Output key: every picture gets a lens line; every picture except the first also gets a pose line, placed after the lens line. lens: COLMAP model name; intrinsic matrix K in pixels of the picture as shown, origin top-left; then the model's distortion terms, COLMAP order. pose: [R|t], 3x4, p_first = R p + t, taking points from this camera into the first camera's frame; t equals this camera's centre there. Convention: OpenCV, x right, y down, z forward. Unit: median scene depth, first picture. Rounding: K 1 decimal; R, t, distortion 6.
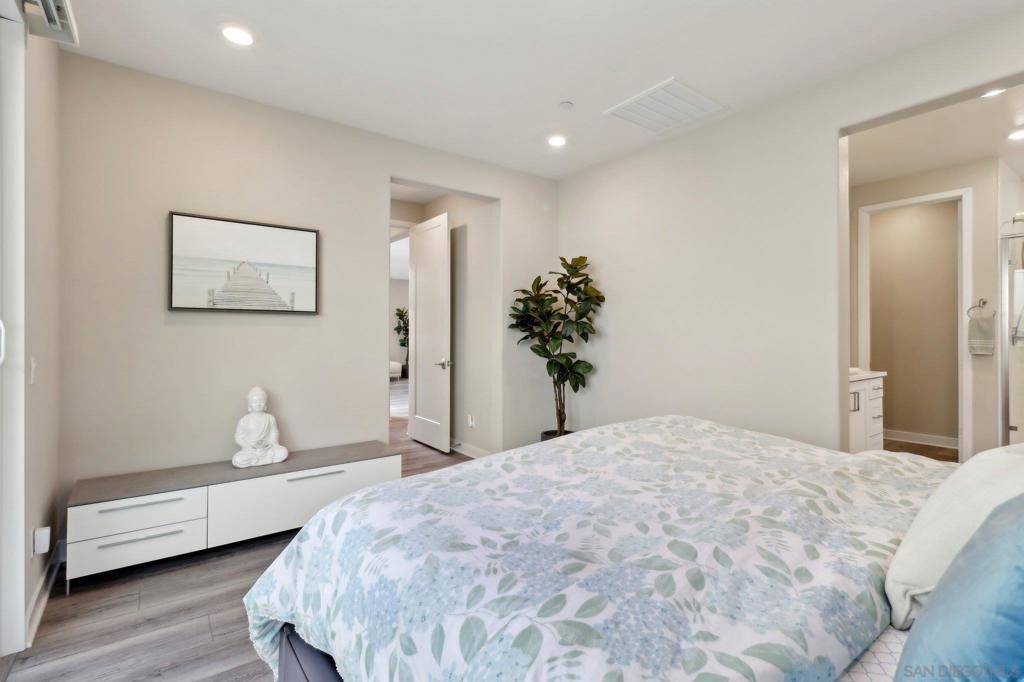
lens RADIAL K [[478.5, 0, 510.8], [0, 478.5, 327.3], [0, 0, 1]] dist [-0.000246, 0.000472]
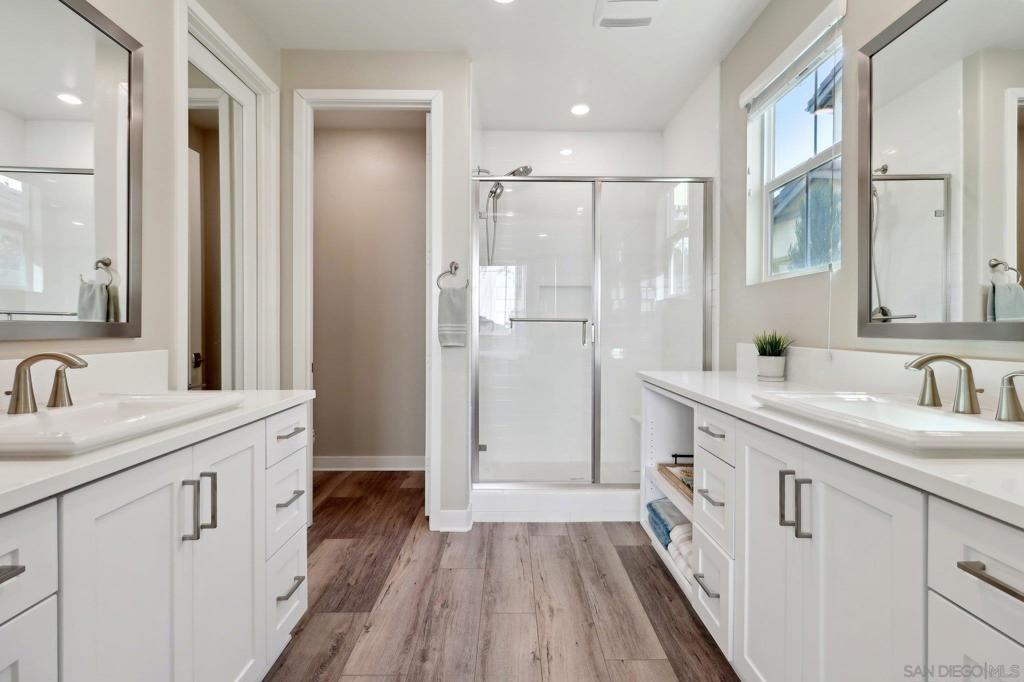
lens RADIAL K [[478.5, 0, 510.8], [0, 478.5, 327.3], [0, 0, 1]] dist [-0.000246, 0.000472]
pose [[0.594663, -0.005278, 0.803958, 0.498578], [-0.003676, 0.999950, 0.009284, 0.024285], [-0.803967, -0.008476, 0.594614, 0.539917]]
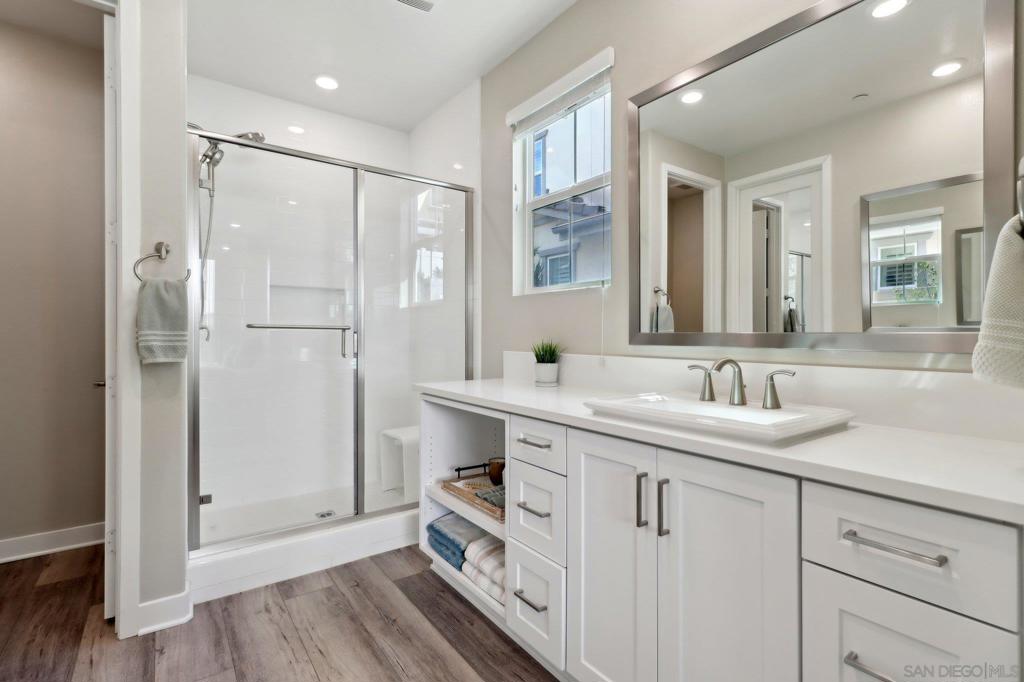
lens RADIAL K [[477.8, 0, 511.1], [0, 477.8, 336.3], [0, 0, 1]] dist [-0.000182, 0.000053]
pose [[0.009754, -0.006438, 0.999932, 0.526829], [-0.010981, 0.999918, 0.006545, 0.024897], [-0.999892, -0.011044, 0.009682, 0.657804]]
